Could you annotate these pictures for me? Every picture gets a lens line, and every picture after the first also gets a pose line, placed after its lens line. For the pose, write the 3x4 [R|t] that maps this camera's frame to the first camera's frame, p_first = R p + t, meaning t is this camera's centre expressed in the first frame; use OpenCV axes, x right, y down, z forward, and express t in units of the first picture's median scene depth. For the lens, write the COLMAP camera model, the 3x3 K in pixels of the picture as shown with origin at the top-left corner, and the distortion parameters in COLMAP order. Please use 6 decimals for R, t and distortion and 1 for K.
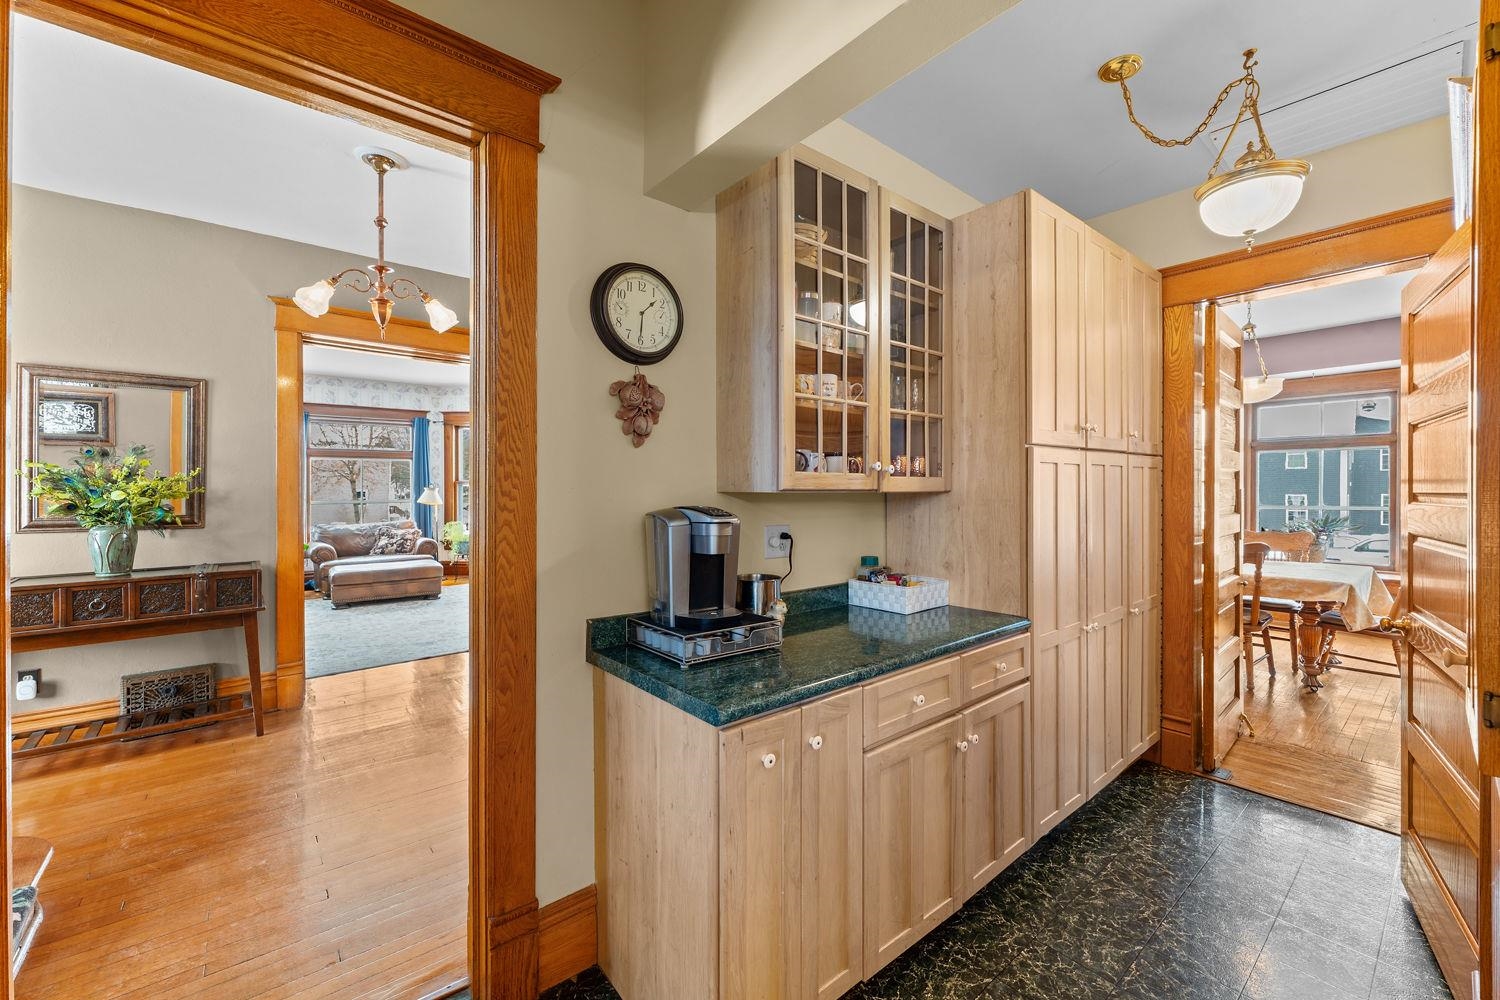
lens RADIAL K [[600.4, 0, 749.7], [0, 600.4, 481.9], [0, 0, 1]] dist [0.000399, 0.000043]
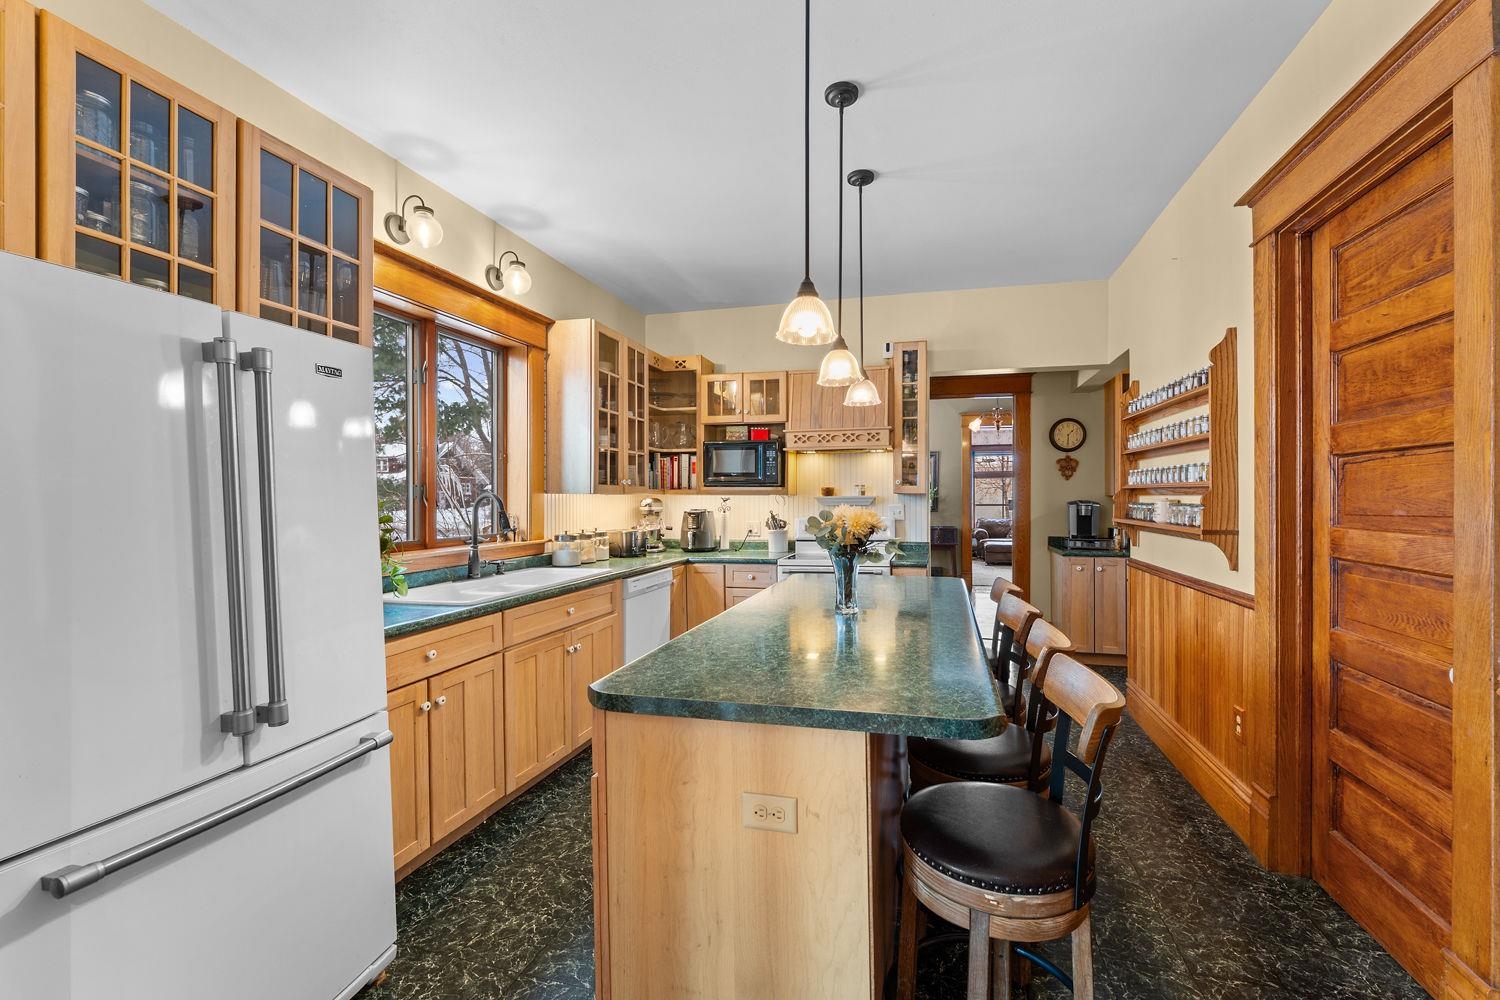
lens RADIAL K [[625.5, 0, 750.0], [0, 625.5, 500.0], [0, 0, 1]] dist [0.000762, 0.000037]
pose [[0.555278, 0.007625, -0.831630, 0.374629], [0.000501, 0.999955, 0.009503, 0.002055], [0.831665, -0.005694, 0.555249, -0.497950]]
